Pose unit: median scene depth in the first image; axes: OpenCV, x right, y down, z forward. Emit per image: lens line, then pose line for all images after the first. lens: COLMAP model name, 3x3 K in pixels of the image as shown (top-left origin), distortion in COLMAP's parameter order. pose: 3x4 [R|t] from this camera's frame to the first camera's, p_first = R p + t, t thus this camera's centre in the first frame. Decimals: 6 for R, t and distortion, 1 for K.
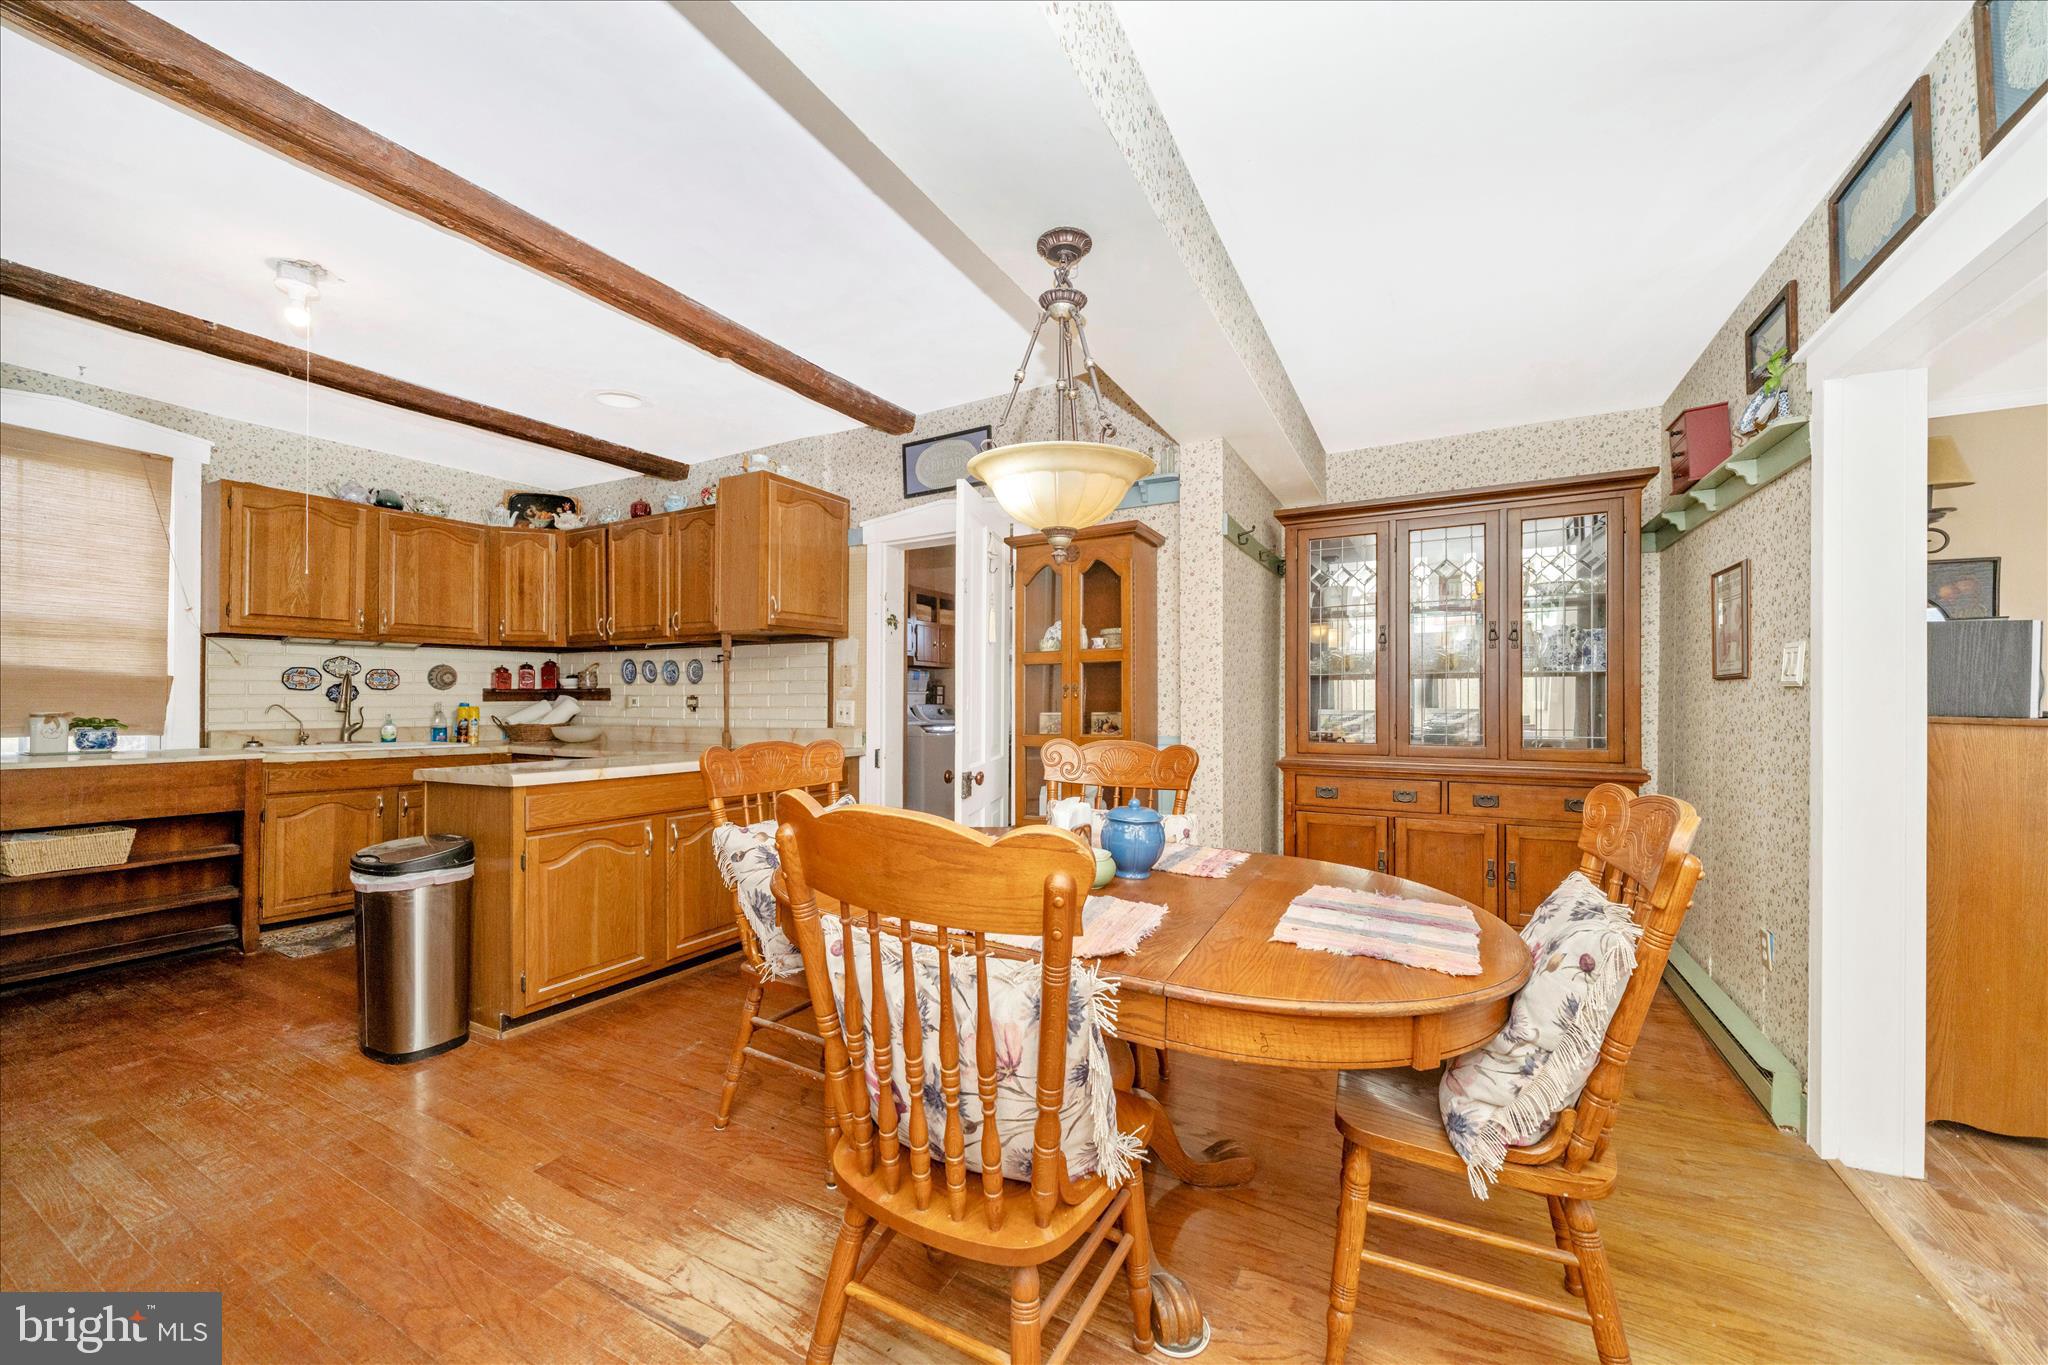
lens RADIAL K [[752.6, 0, 1033.4], [0, 752.6, 690.5], [0, 0, 1]] dist [-0.001031, -0.000586]
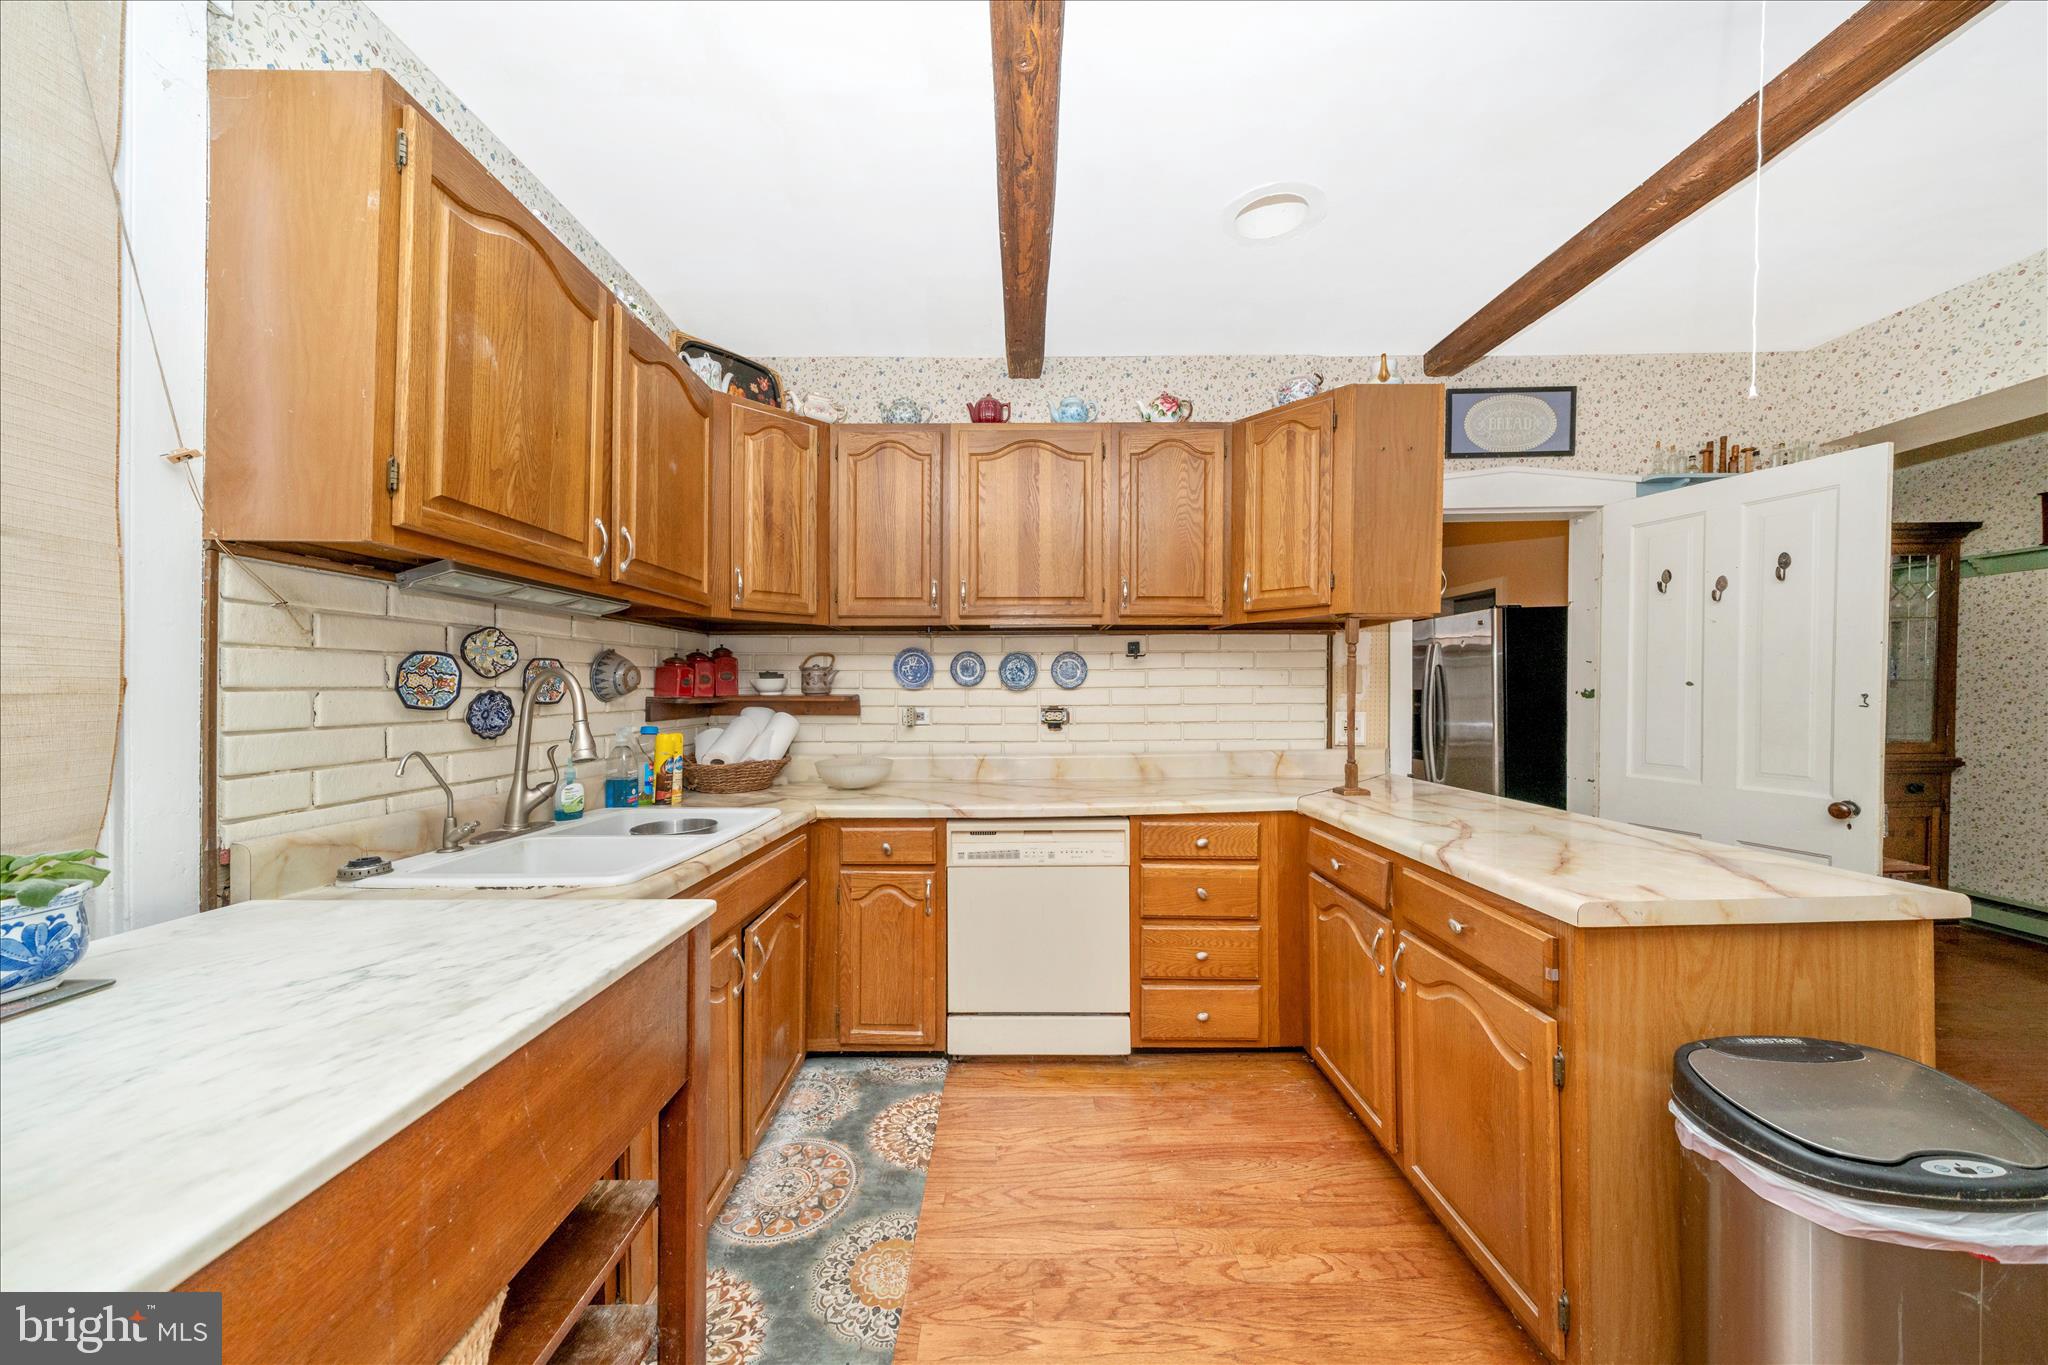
lens RADIAL K [[699.9, 0, 1025.5], [0, 699.9, 686.3], [0, 0, 1]] dist [0.000225, 0.000000]
pose [[0.876845, -0.000493, 0.480774, -0.807444], [-0.000417, 0.999998, 0.001786, -0.012390], [-0.480774, -0.001766, 0.876843, 0.491741]]
